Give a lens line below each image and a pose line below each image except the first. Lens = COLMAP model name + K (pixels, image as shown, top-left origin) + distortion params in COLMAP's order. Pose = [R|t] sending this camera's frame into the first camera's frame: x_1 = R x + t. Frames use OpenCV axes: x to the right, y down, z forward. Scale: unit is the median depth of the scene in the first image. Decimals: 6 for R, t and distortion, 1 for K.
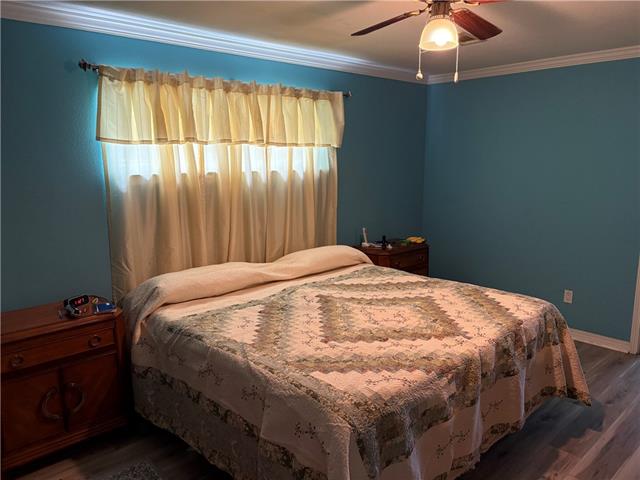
lens RADIAL K [[483.5, 0, 318.4], [0, 483.5, 239.9], [0, 0, 1]] dist [0.052559, -0.061113]
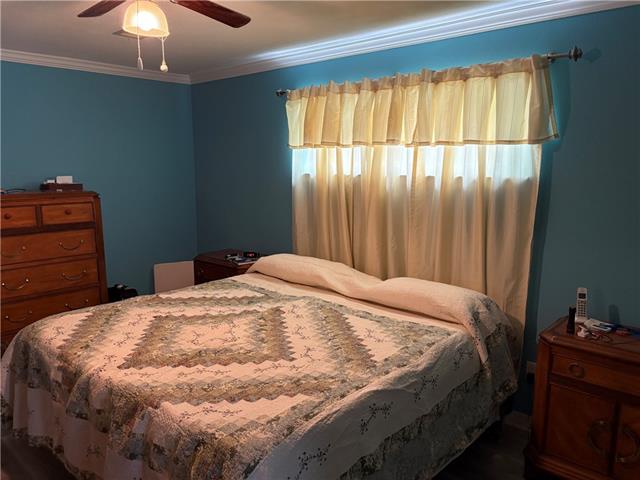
lens RADIAL K [[483.5, 0, 318.4], [0, 483.5, 239.9], [0, 0, 1]] dist [0.052559, -0.061113]
pose [[0.102479, 0.171360, -0.979864, 0.924376], [-0.177845, 0.972335, 0.151443, -0.169631], [0.978708, 0.158744, 0.130120, 0.955388]]
